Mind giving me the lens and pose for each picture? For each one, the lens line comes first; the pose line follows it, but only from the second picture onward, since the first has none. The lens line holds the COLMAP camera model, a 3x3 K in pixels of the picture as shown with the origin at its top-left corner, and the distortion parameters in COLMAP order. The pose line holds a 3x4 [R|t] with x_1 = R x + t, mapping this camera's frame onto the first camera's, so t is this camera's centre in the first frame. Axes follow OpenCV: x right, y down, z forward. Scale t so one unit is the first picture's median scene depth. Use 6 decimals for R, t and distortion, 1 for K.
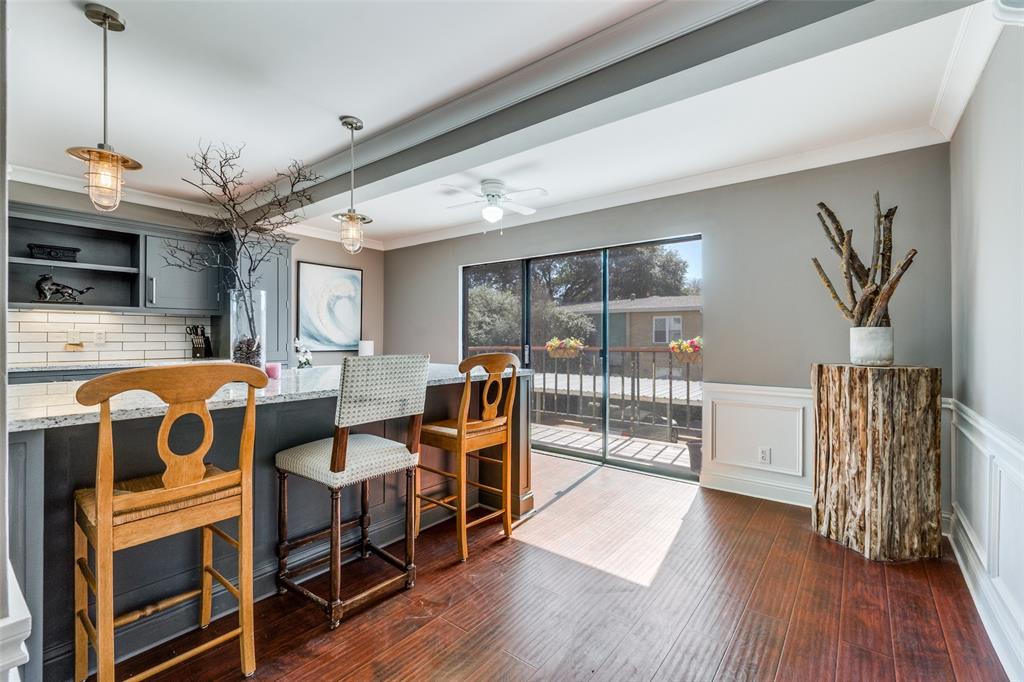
lens RADIAL K [[444.2, 0, 511.8], [0, 444.2, 338.6], [0, 0, 1]] dist [0.000487, 0.000433]
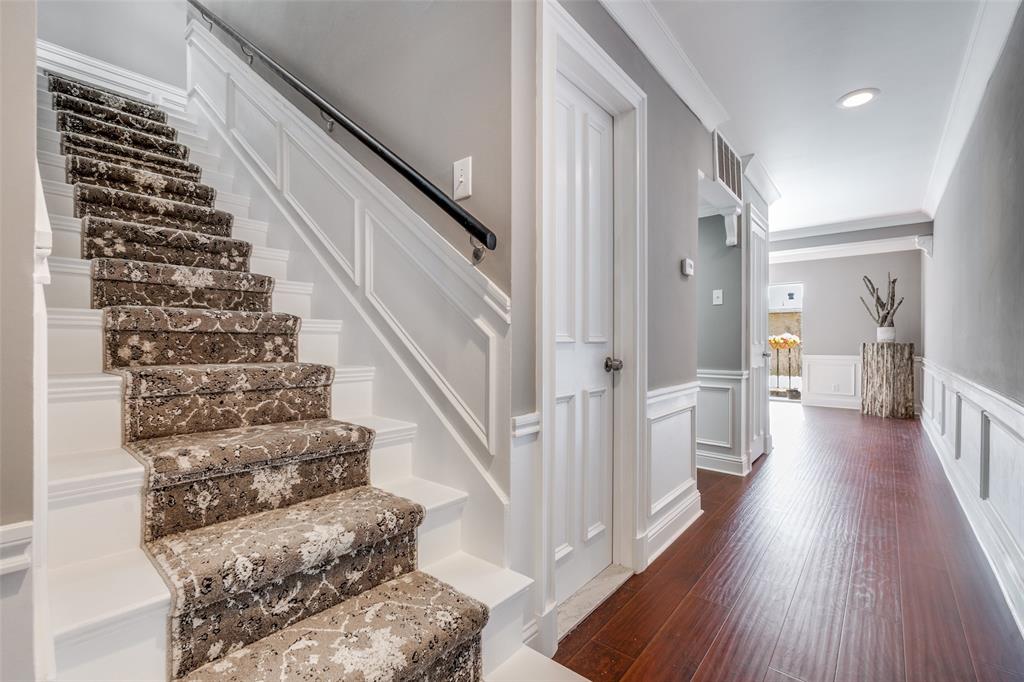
lens RADIAL K [[444.2, 0, 510.6], [0, 444.2, 340.1], [0, 0, 1]] dist [0.000487, 0.000433]
pose [[0.998219, 0.002078, -0.059619, -1.137923], [-0.002163, 0.999997, -0.001368, 0.054378], [0.059616, 0.001495, 0.998220, -1.605469]]
